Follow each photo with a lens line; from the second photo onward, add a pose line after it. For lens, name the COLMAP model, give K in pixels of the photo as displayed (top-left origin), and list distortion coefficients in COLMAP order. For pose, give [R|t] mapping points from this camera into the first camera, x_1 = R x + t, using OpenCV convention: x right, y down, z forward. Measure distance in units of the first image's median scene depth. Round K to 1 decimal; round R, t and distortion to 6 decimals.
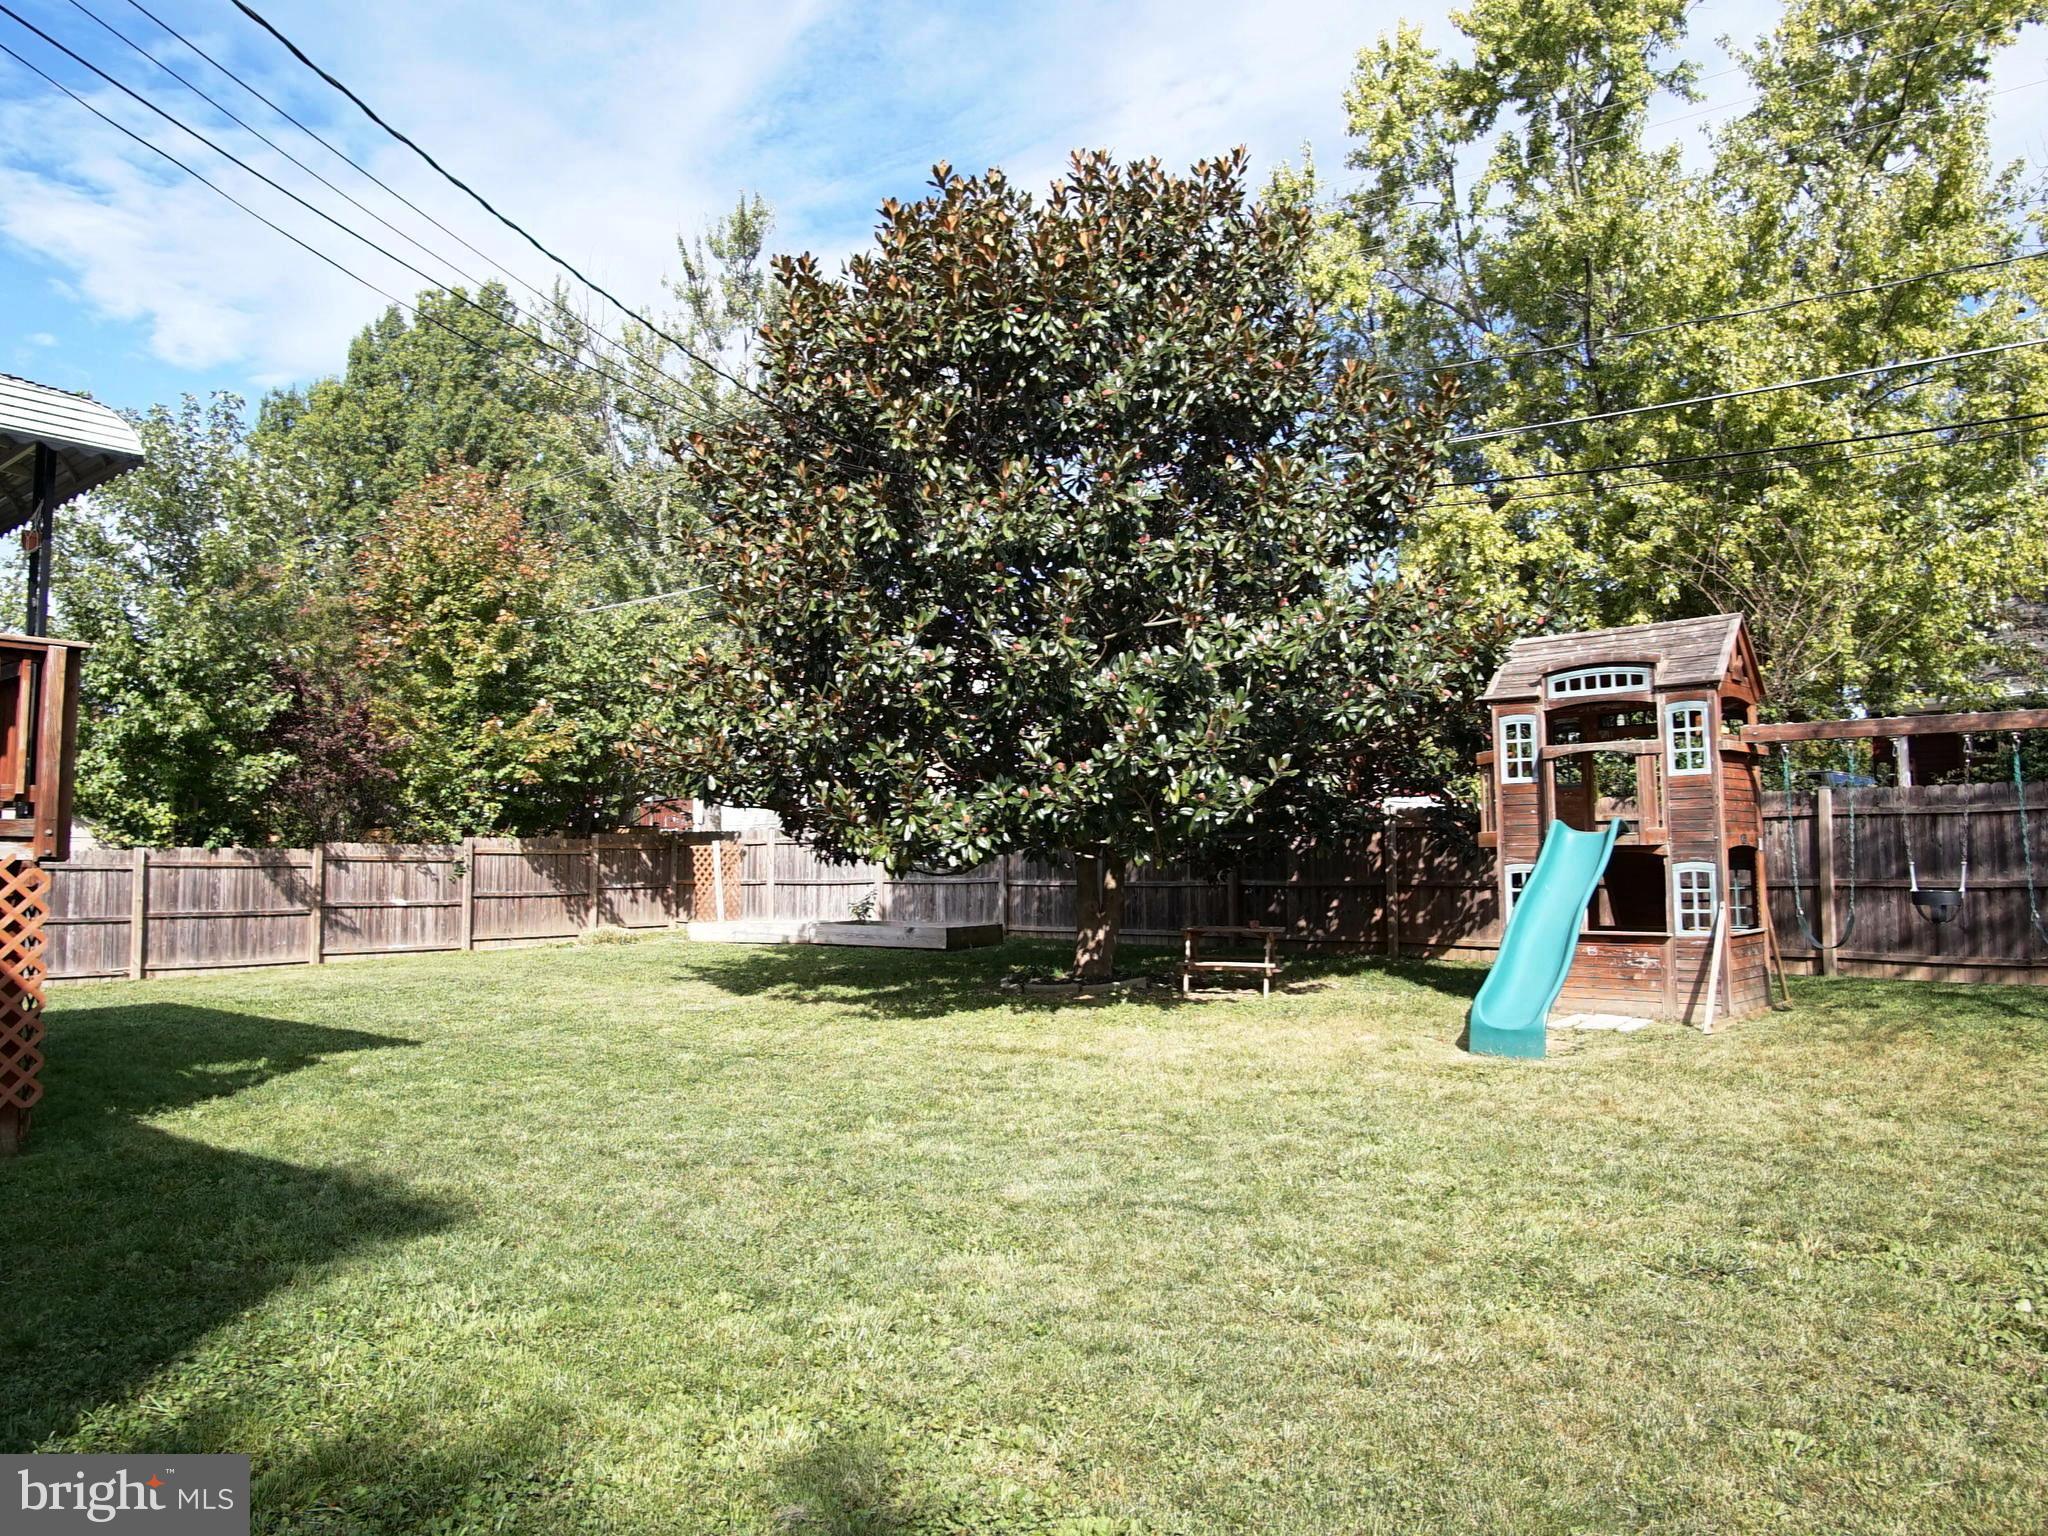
lens RADIAL K [[1459.7, 0, 1023.7], [0, 1459.7, 768.8], [0, 0, 1]] dist [-0.032909, 0.007248]
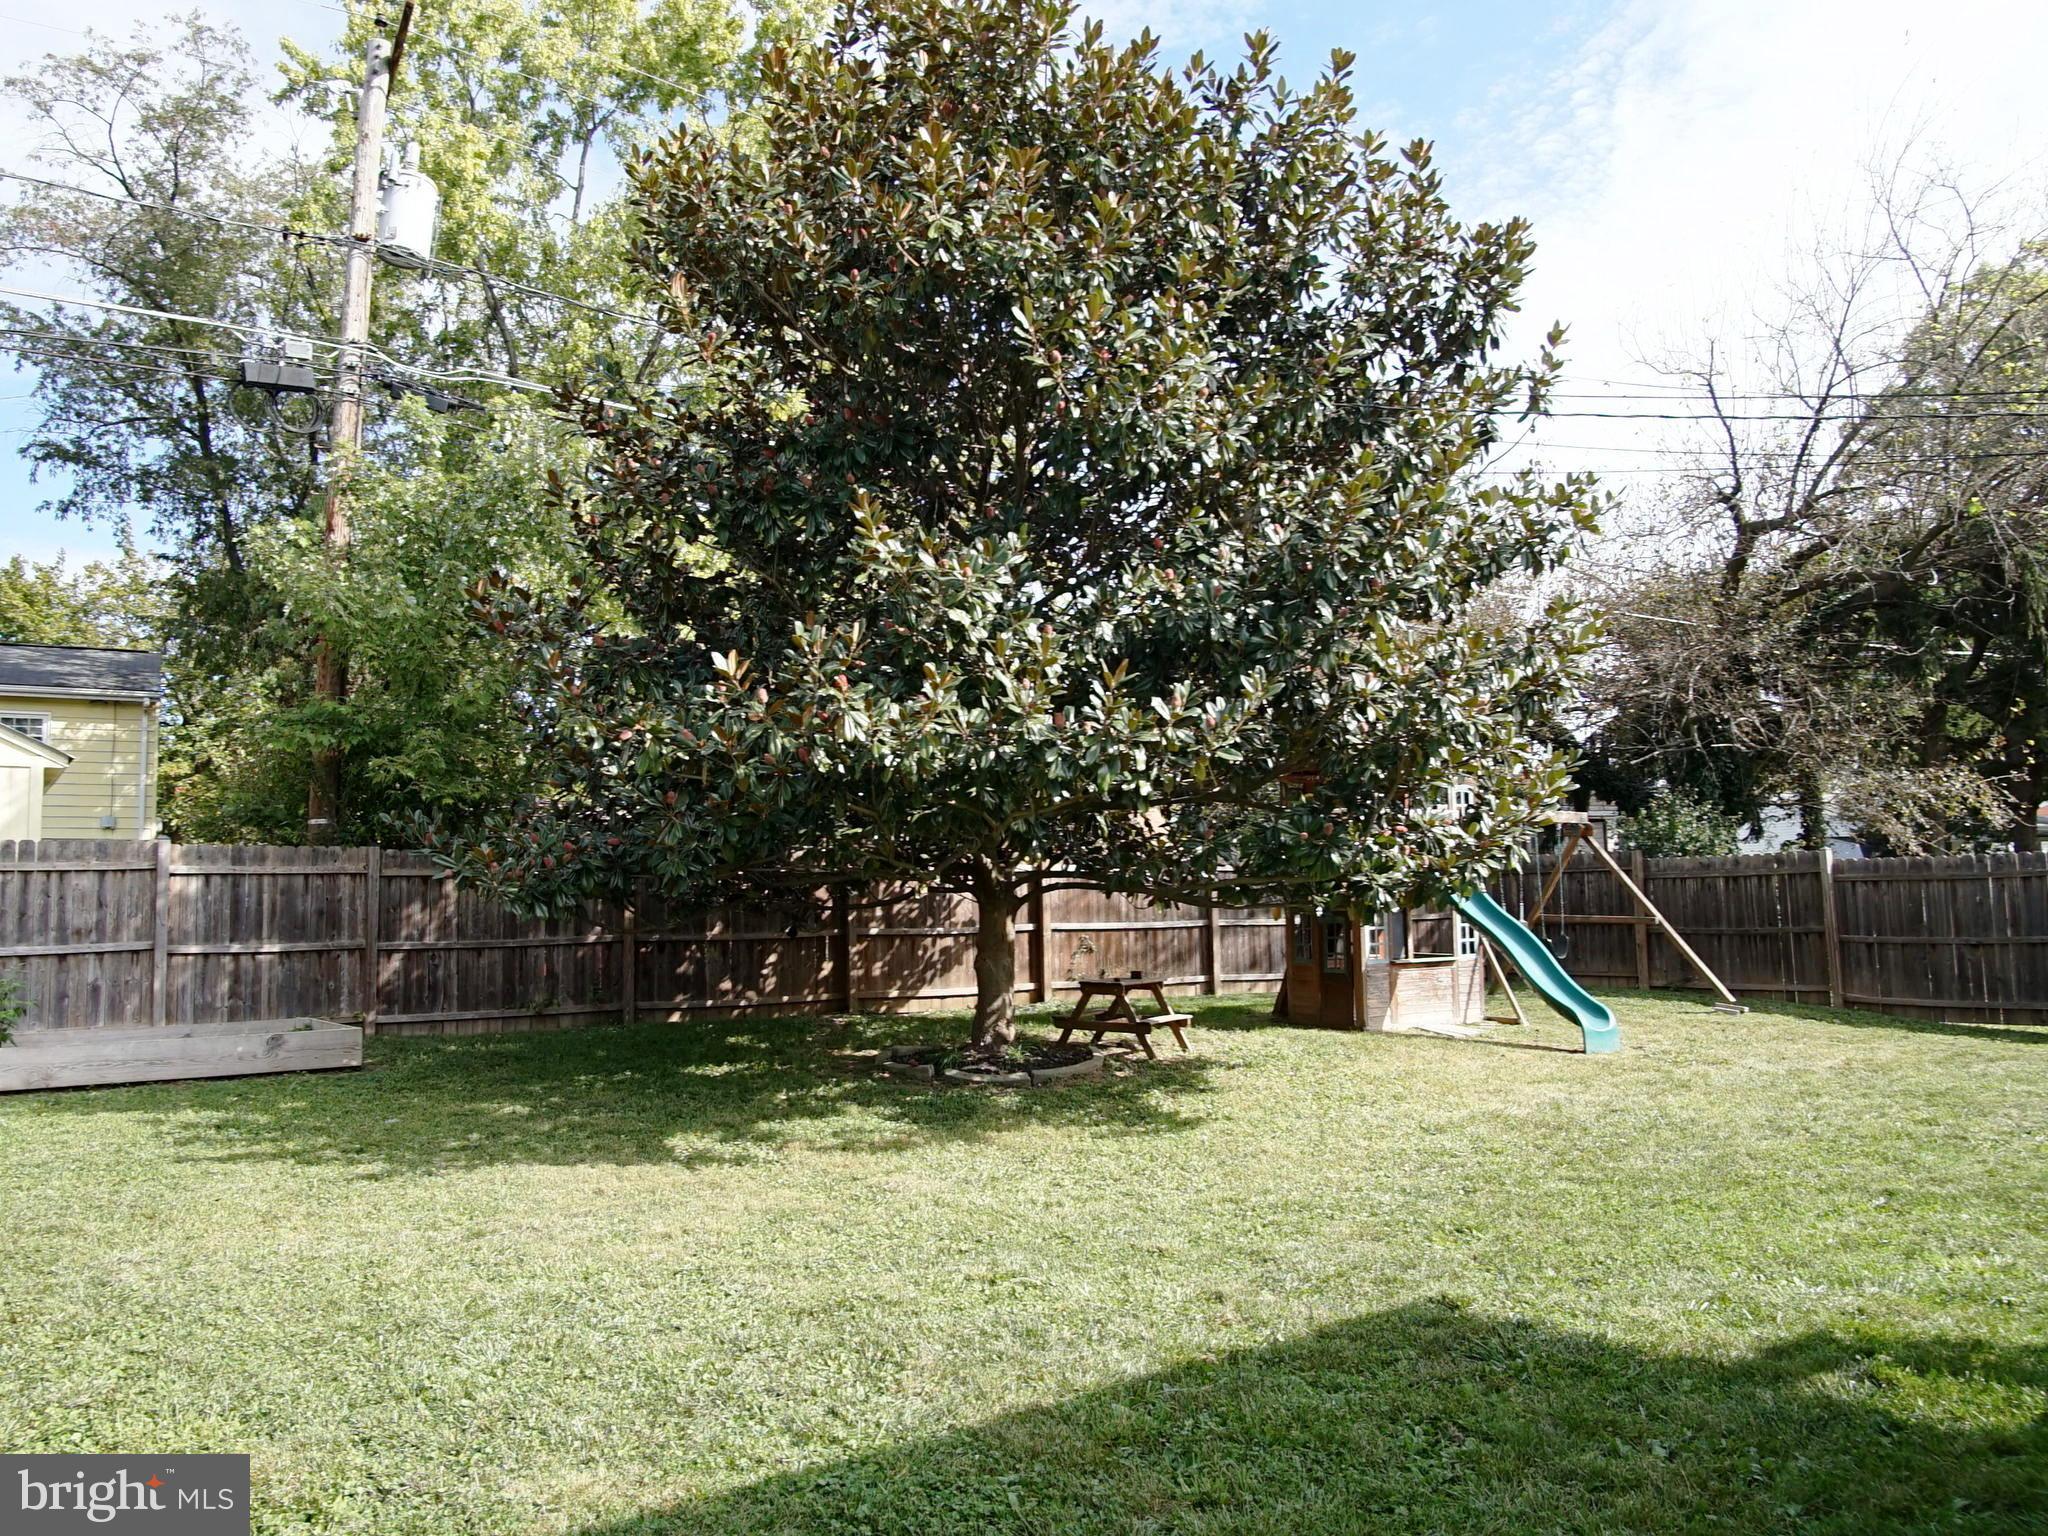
lens RADIAL K [[1459.7, 0, 1024.1], [0, 1459.7, 766.3], [0, 0, 1]] dist [-0.032909, 0.007248]
pose [[0.236926, 0.091143, 0.967243, -0.624345], [-0.052795, 0.995326, -0.080857, 0.044219], [-0.970092, -0.031909, 0.240631, 0.698413]]
